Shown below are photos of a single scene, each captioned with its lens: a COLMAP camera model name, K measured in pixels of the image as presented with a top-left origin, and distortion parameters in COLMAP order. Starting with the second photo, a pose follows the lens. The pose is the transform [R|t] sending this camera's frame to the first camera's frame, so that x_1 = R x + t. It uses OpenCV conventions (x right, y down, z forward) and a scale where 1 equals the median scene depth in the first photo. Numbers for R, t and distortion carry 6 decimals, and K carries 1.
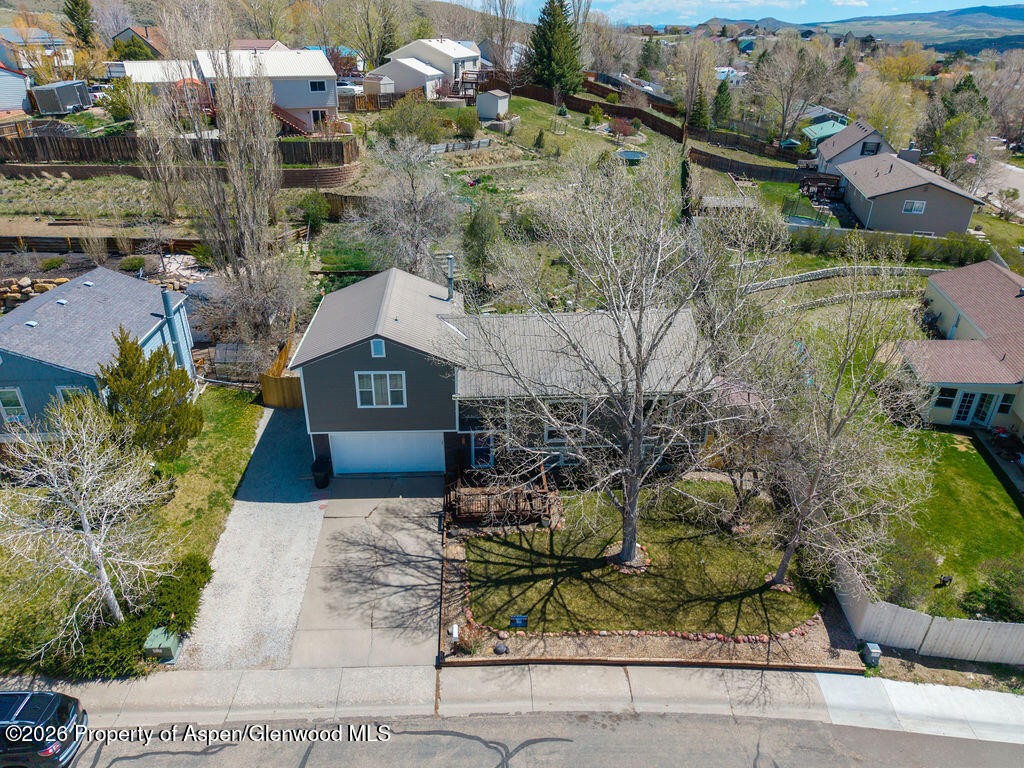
lens RADIAL K [[684.0, 0, 509.5], [0, 684.0, 386.3], [0, 0, 1]] dist [0.009924, -0.007297]
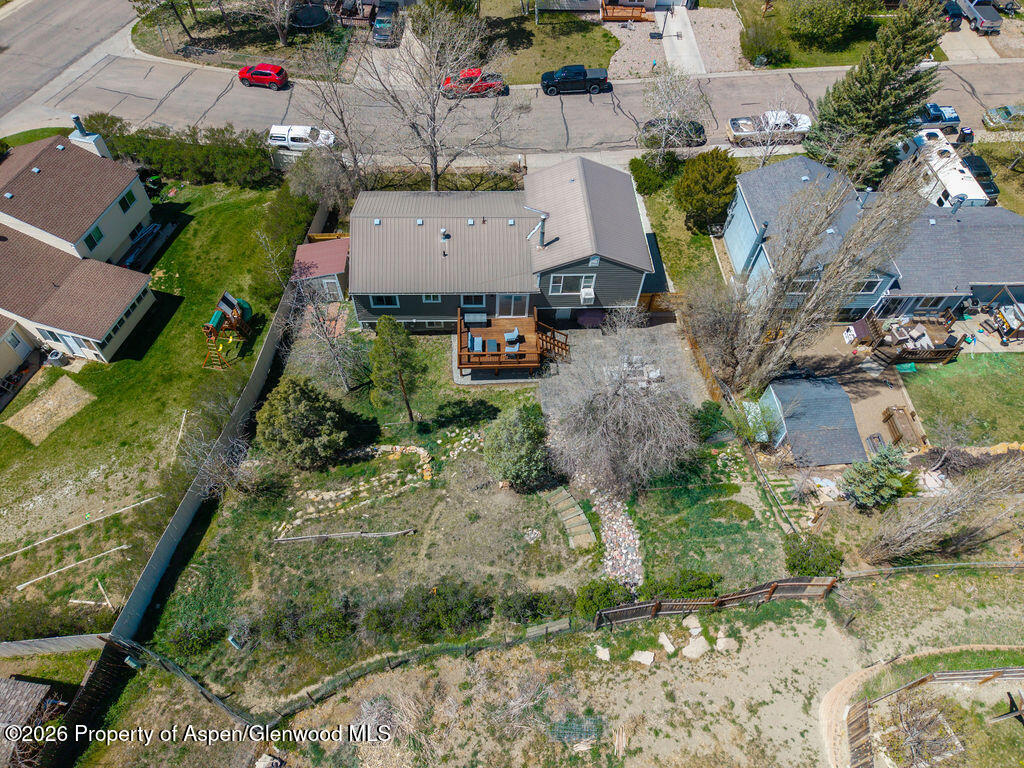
lens RADIAL K [[684.0, 0, 509.5], [0, 684.0, 386.3], [0, 0, 1]] dist [0.009924, -0.007297]
pose [[-0.999031, -0.038296, -0.021672, -0.019615], [-0.027121, 0.148046, 0.988609, -1.472799], [-0.034651, 0.988239, -0.148941, 1.654315]]
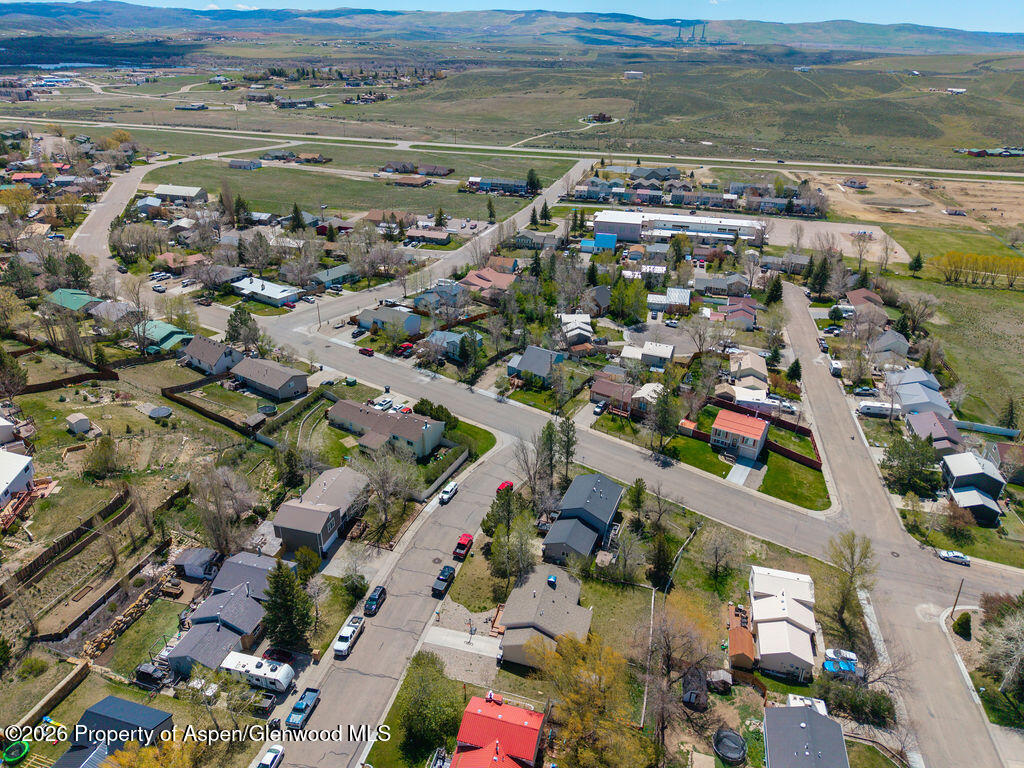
lens RADIAL K [[684.0, 0, 509.5], [0, 684.0, 386.3], [0, 0, 1]] dist [0.009924, -0.007297]
pose [[0.312289, -0.429036, 0.847587, -2.834267], [0.419193, 0.862883, 0.282329, -1.346287], [-0.852498, 0.267135, 0.449318, -1.839792]]
